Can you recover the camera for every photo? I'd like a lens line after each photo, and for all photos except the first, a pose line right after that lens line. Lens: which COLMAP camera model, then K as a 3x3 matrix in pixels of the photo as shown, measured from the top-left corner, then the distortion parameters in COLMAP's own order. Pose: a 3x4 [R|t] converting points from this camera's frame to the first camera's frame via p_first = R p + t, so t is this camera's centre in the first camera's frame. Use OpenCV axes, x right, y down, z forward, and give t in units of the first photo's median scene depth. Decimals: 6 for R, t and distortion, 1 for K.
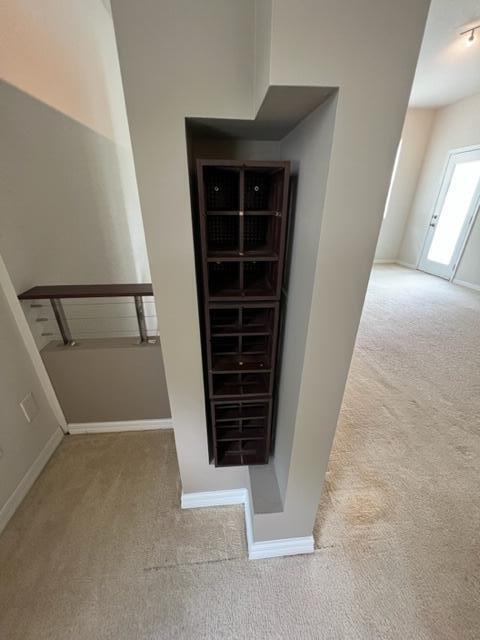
lens RADIAL K [[258.5, 0, 242.7], [0, 258.5, 321.6], [0, 0, 1]] dist [-0.000675, -0.000076]
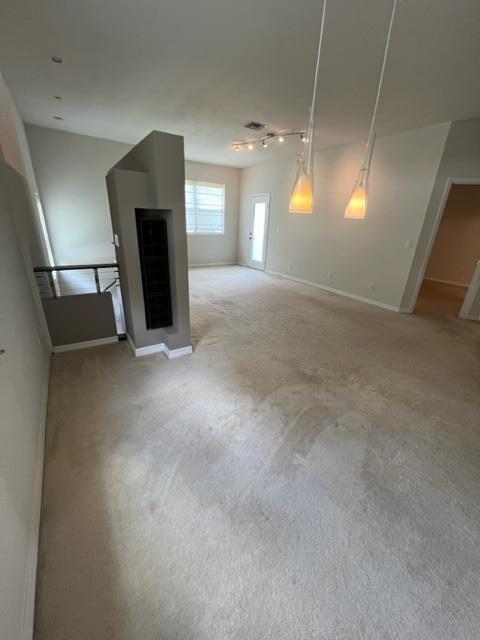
lens RADIAL K [[260.3, 0, 240.2], [0, 260.3, 319.1], [0, 0, 1]] dist [0.000962, -0.000040]
pose [[0.887707, -0.139944, 0.438624, -0.167050], [0.167362, 0.985597, -0.024258, 0.261758], [-0.428912, 0.094943, 0.898343, -0.658394]]
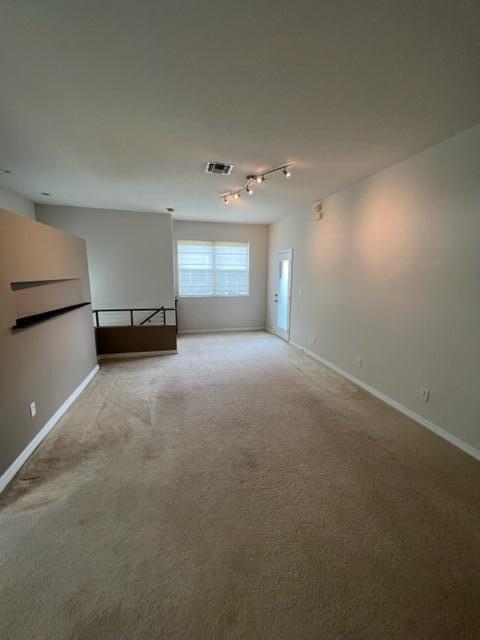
lens RADIAL K [[260.3, 0, 239.0], [0, 260.3, 318.3], [0, 0, 1]] dist [0.000962, -0.000040]
pose [[0.987288, -0.029489, 0.156184, 0.608321], [0.070256, 0.962398, -0.262401, 0.081464], [-0.142573, 0.270038, 0.952235, -0.373686]]
